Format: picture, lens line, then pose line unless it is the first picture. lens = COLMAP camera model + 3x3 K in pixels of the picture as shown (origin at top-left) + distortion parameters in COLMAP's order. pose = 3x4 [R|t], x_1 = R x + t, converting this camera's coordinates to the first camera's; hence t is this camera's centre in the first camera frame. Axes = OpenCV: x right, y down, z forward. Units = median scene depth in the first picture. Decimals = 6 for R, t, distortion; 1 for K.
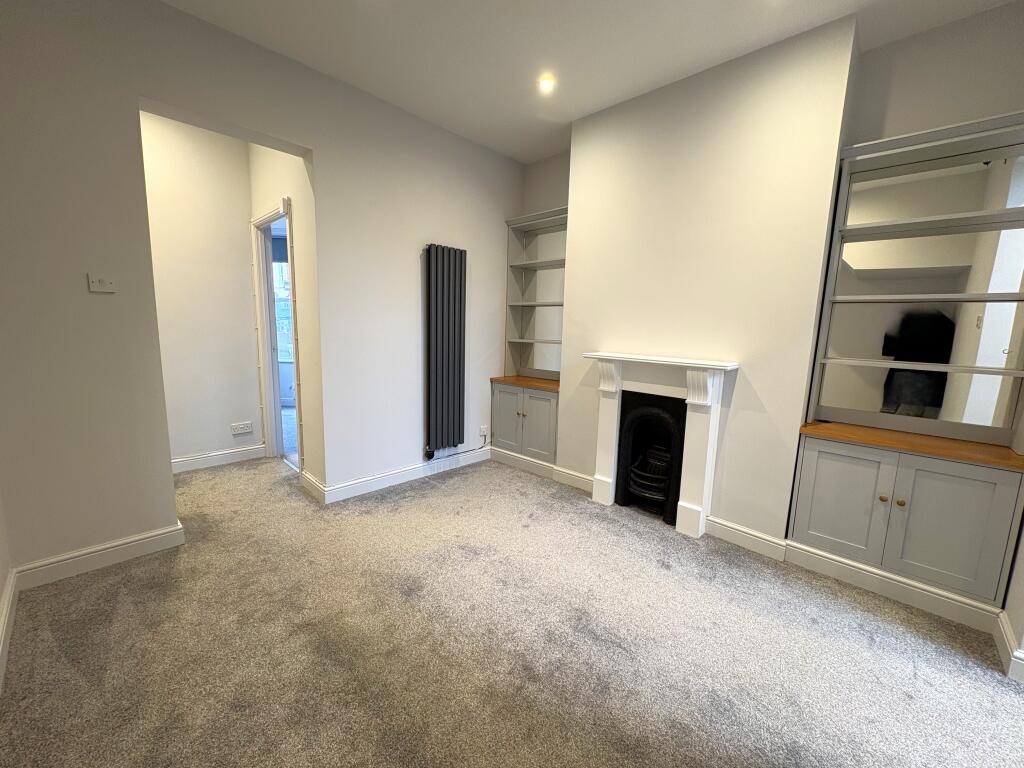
lens RADIAL K [[411.8, 0, 512.0], [0, 411.8, 384.0], [0, 0, 1]] dist [0.000480, 0.000075]
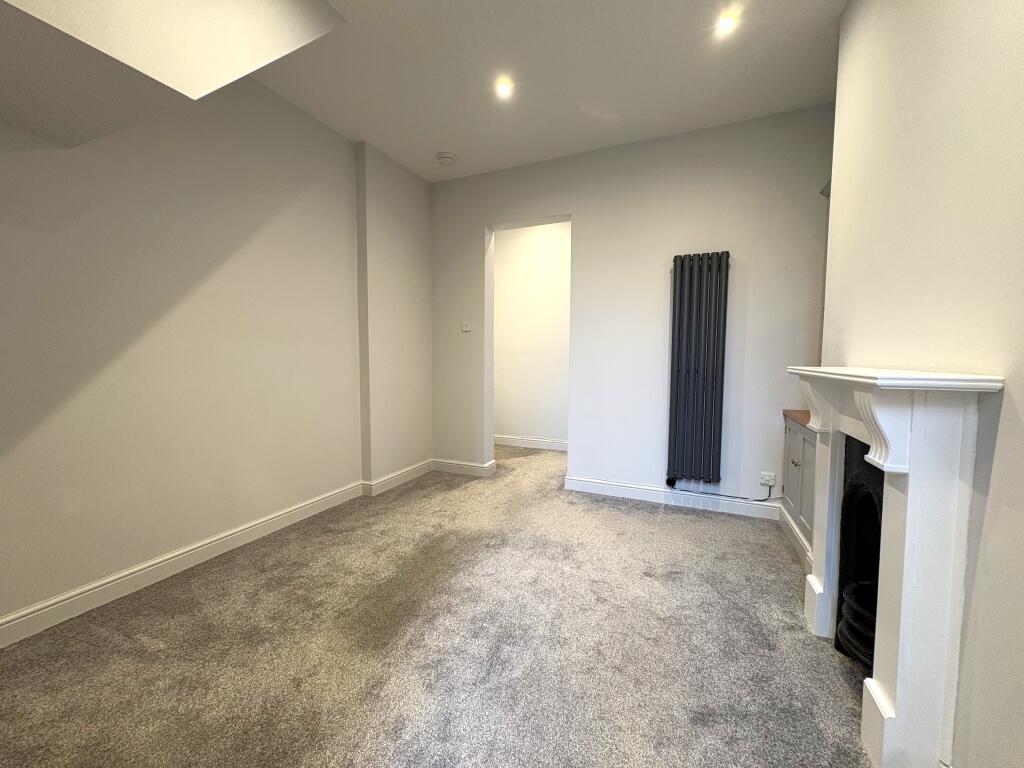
lens RADIAL K [[411.8, 0, 512.0], [0, 411.8, 384.0], [0, 0, 1]] dist [0.000480, 0.000075]
pose [[0.339405, 0.035200, -0.939981, 0.616516], [-0.129293, 0.991560, -0.009553, 0.011797], [0.931712, 0.124775, 0.341092, 0.374058]]
